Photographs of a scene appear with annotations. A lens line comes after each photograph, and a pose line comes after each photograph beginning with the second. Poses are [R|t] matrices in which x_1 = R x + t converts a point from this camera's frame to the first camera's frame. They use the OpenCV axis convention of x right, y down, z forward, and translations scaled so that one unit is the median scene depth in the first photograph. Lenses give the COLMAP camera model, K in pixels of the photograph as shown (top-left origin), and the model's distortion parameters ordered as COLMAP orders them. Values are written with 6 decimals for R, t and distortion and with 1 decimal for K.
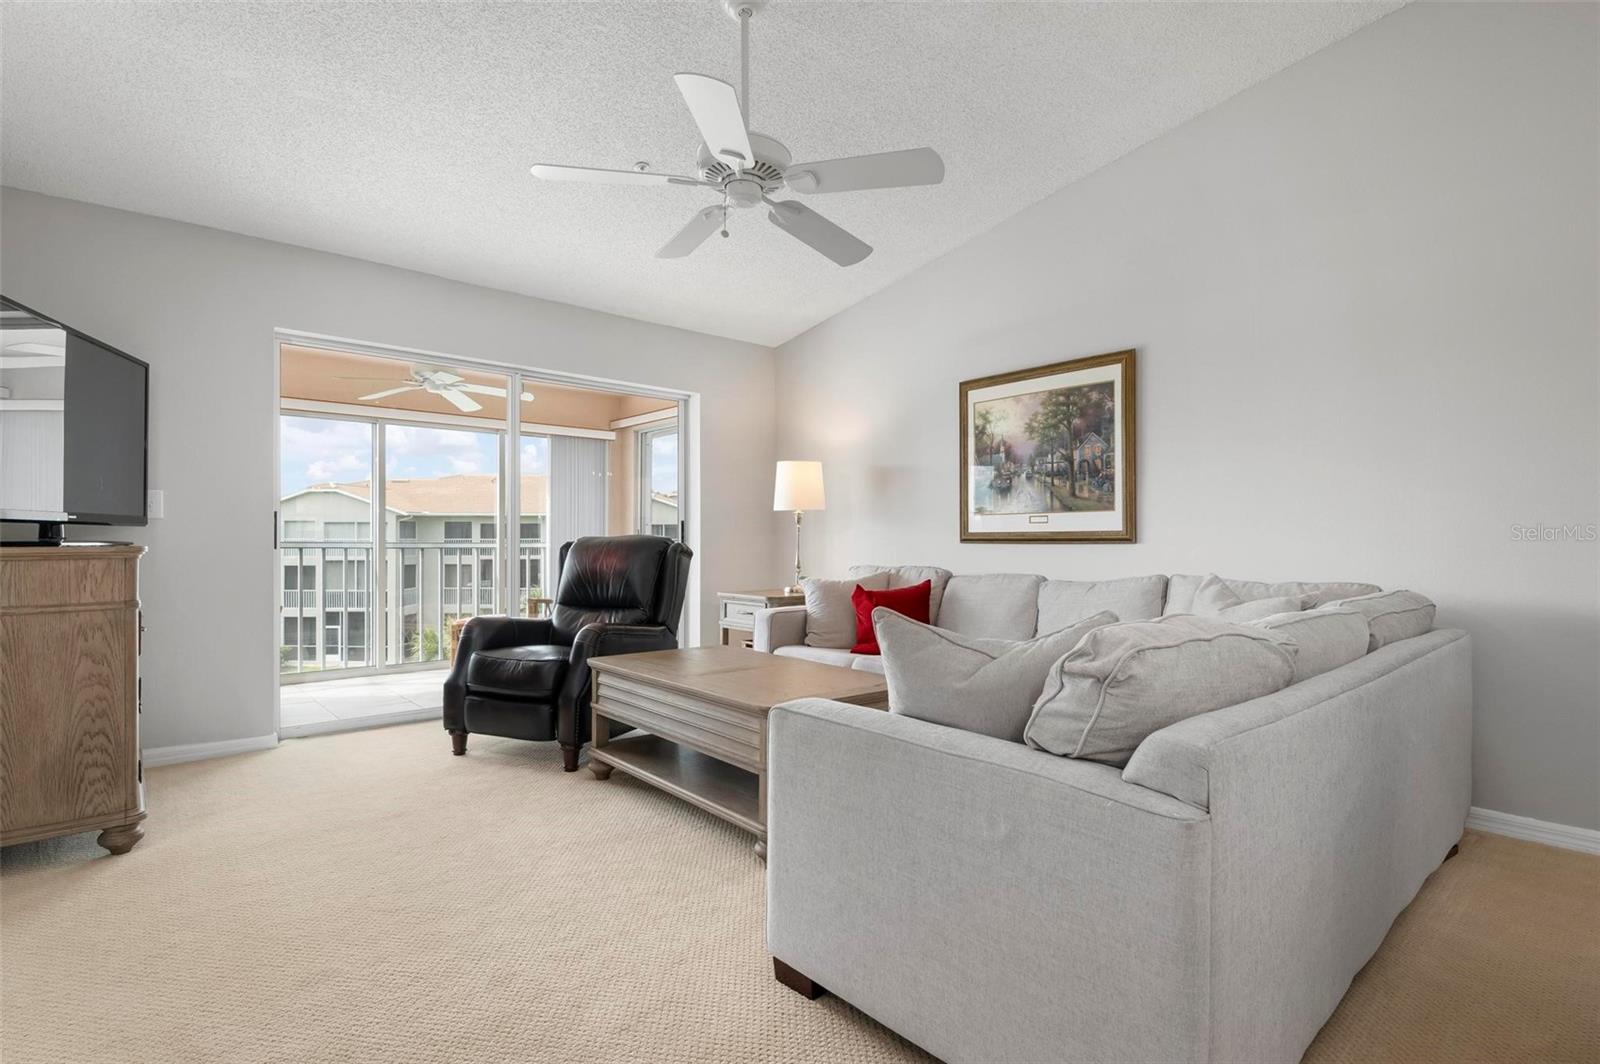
lens RADIAL K [[772.8, 0, 802.7], [0, 772.8, 540.5], [0, 0, 1]] dist [-0.000239, -0.000362]
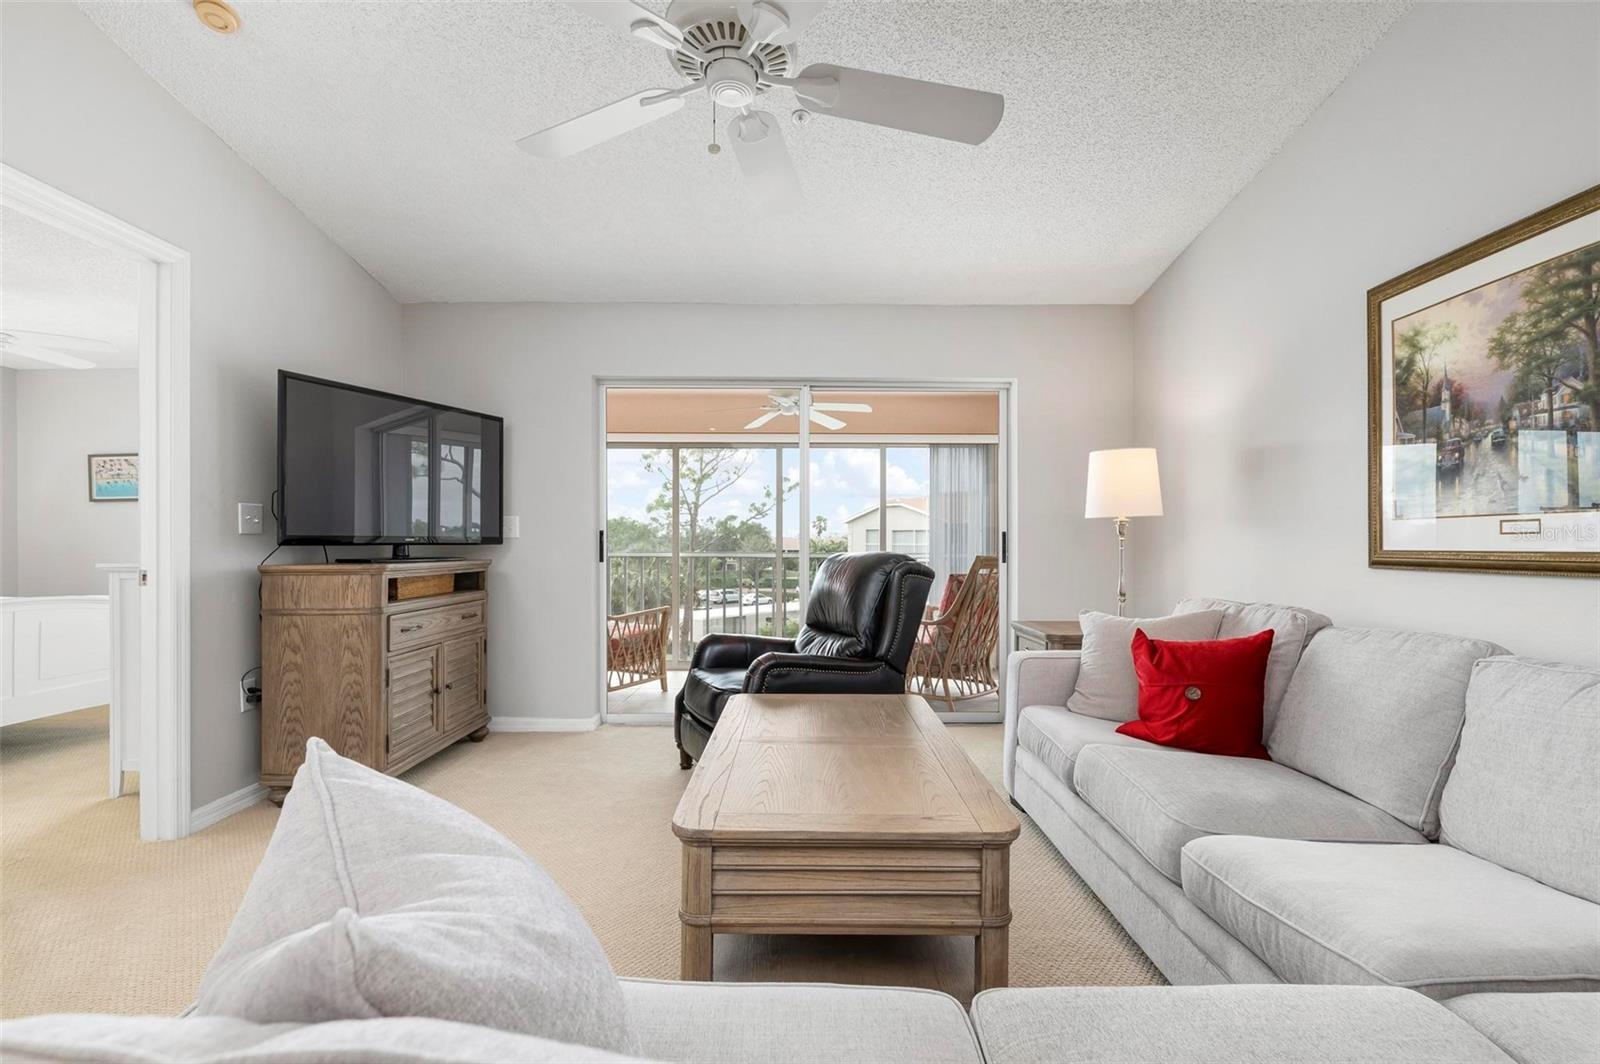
lens RADIAL K [[727.5, 0, 798.8], [0, 727.5, 540.3], [0, 0, 1]] dist [0.003475, -0.005560]
pose [[0.757034, -0.003089, -0.653368, 0.267339], [-0.000901, 0.999983, -0.005773, -0.015867], [0.653374, 0.004959, 0.757019, 0.351522]]
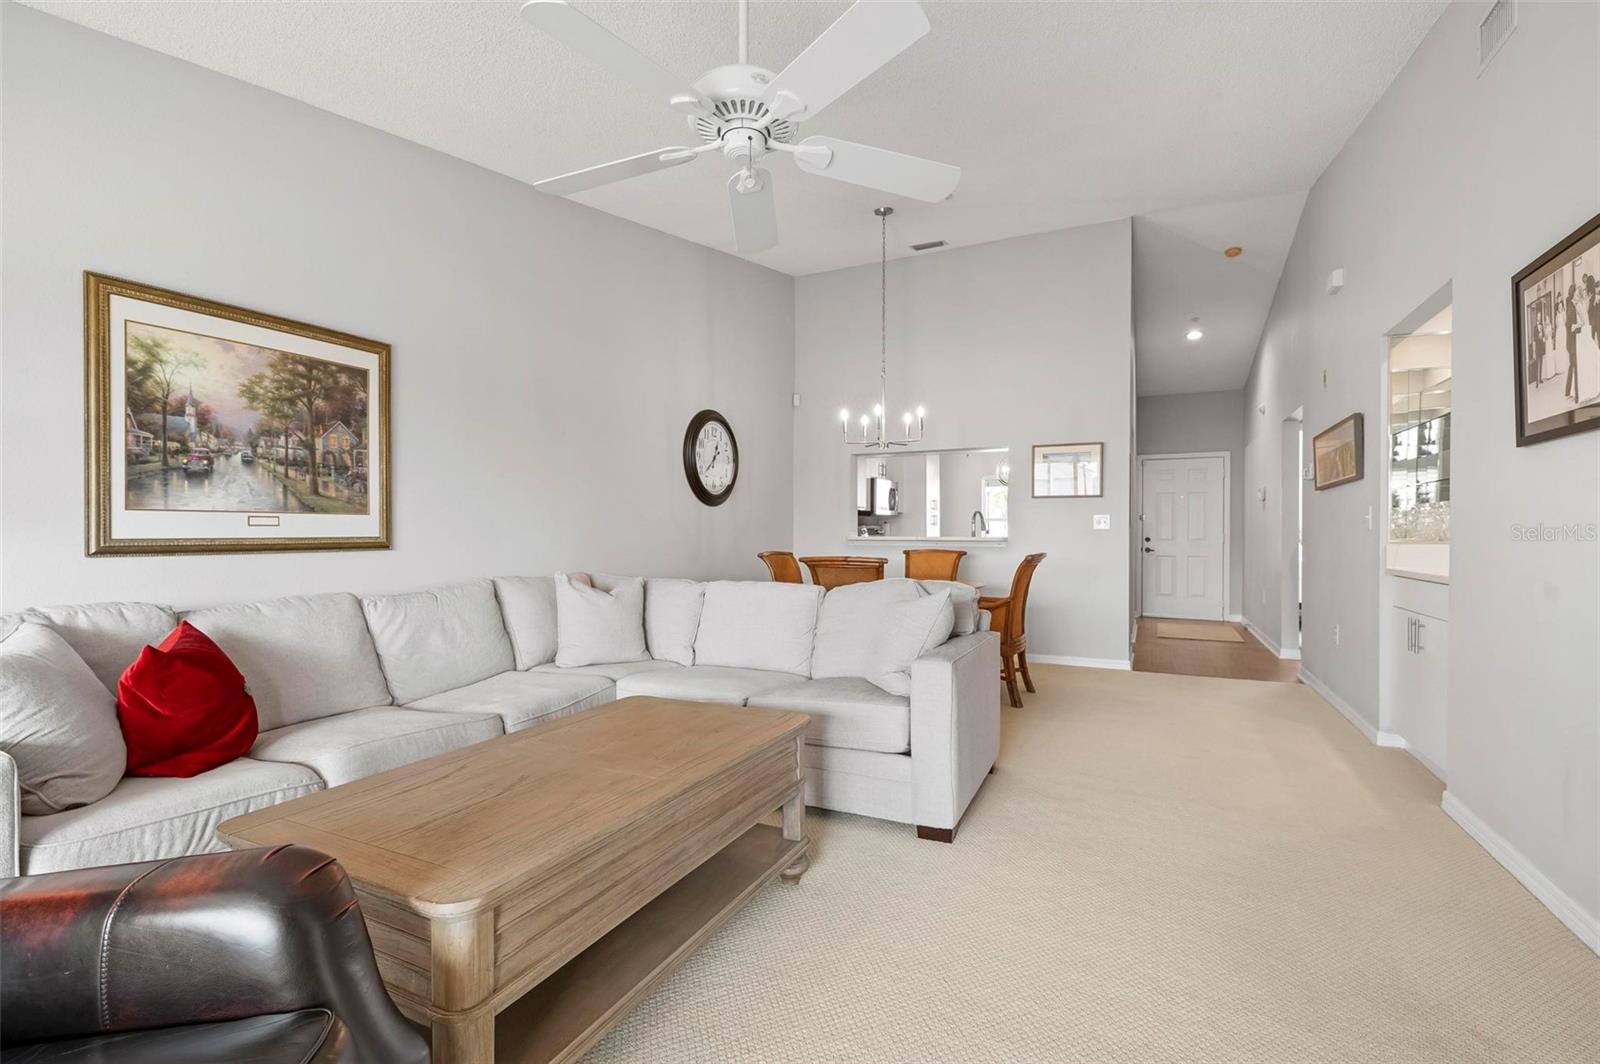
lens RADIAL K [[719.6, 0, 799.5], [0, 719.6, 534.9], [0, 0, 1]] dist [-0.000133, -0.000306]
pose [[-0.390079, -0.004998, 0.920768, -0.540616], [-0.001872, 0.999988, 0.004635, -0.018841], [-0.920780, 0.000084, -0.390083, 0.824080]]
